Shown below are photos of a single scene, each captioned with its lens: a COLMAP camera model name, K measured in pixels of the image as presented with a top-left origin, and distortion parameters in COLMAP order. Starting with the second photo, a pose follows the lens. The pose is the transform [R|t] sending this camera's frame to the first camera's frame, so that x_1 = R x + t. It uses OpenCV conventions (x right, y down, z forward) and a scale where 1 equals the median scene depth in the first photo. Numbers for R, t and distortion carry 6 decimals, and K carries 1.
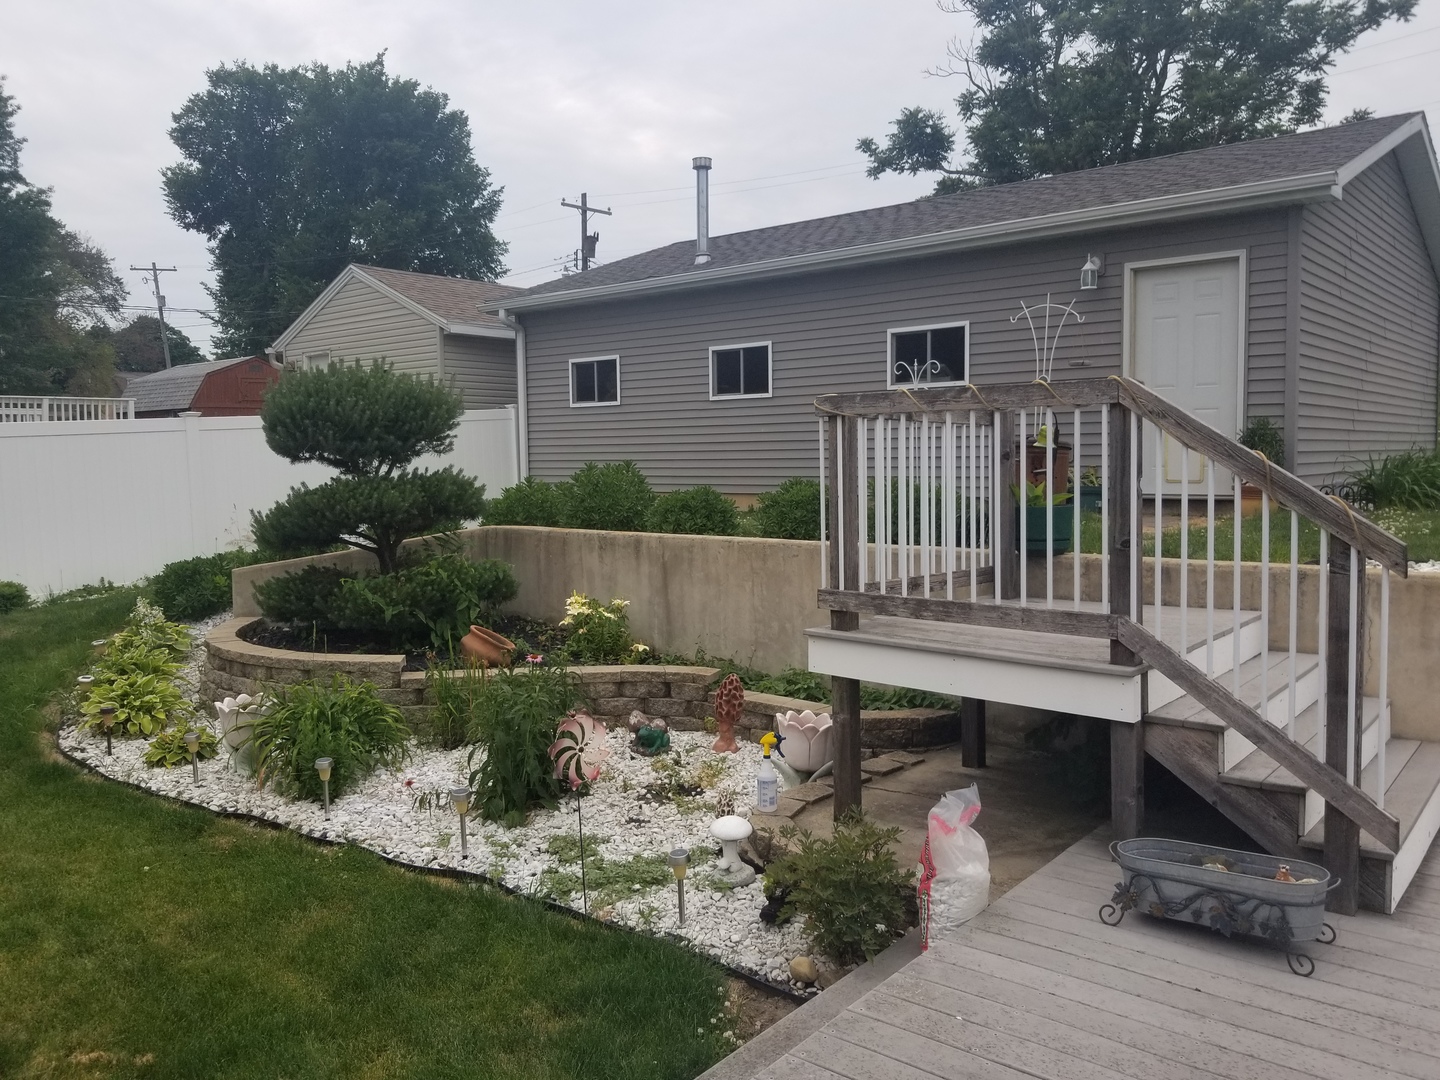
lens RADIAL K [[1114.7, 0, 738.6], [0, 1114.7, 545.7], [0, 0, 1]] dist [0.073495, -0.118280]
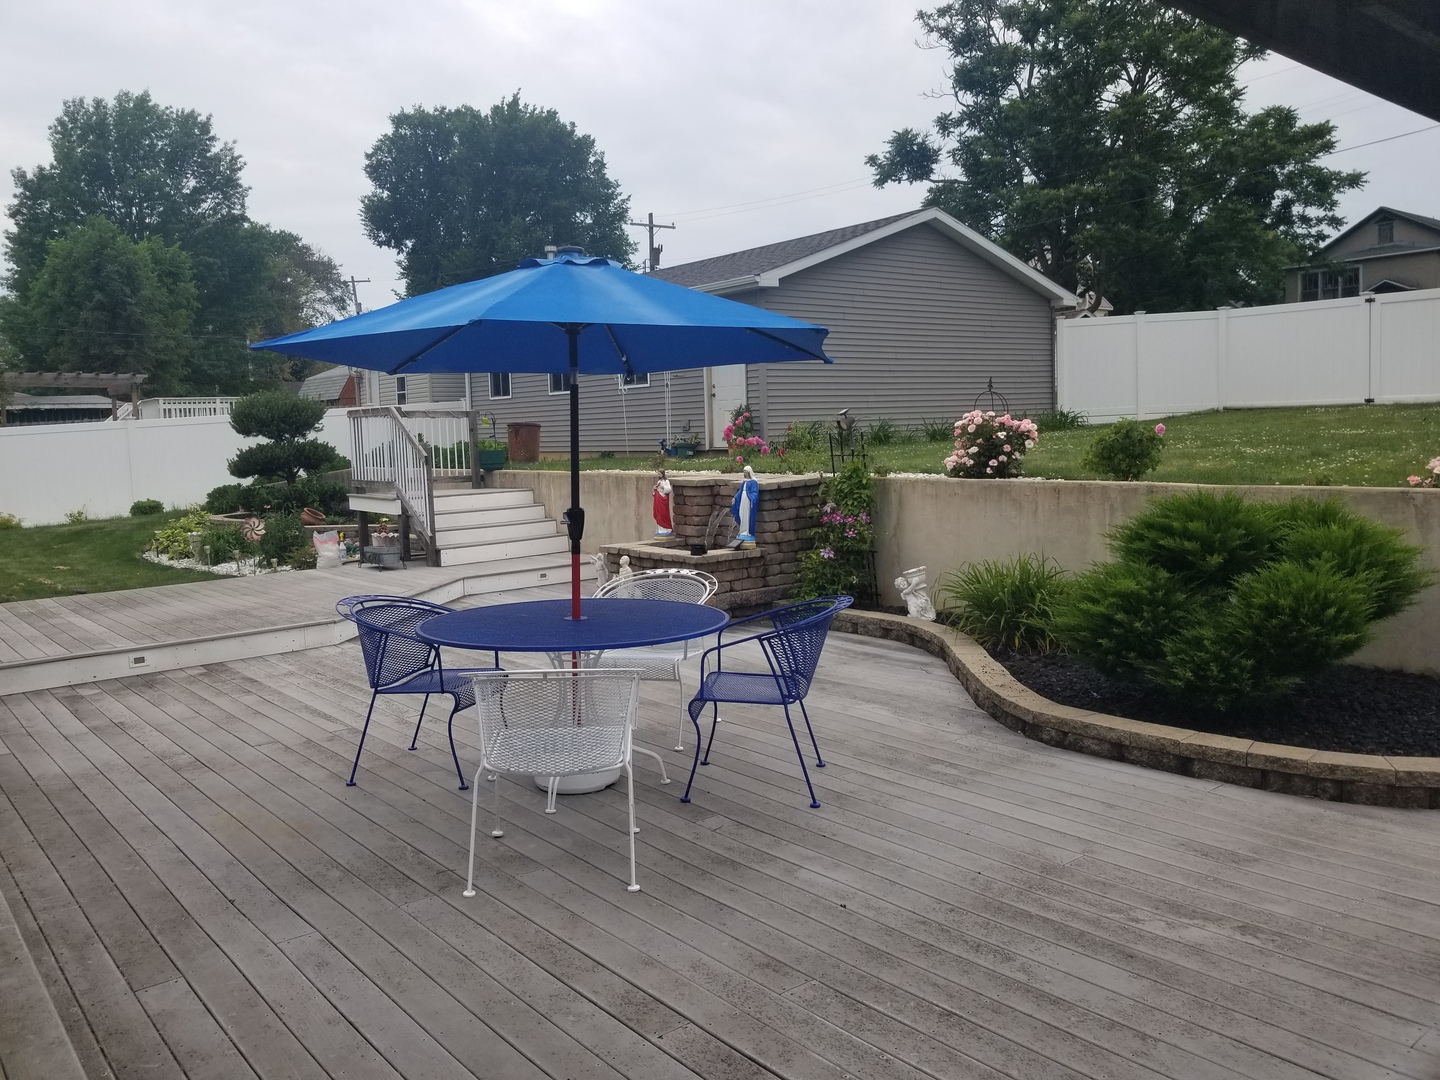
lens RADIAL K [[1114.7, 0, 682.5], [0, 1114.7, 520.6], [0, 0, 1]] dist [0.073495, -0.118280]
pose [[0.973923, 0.003729, -0.226848, 0.123458], [-0.002930, 0.999988, 0.003857, 0.010341], [0.226860, -0.003091, 0.973923, -0.124355]]
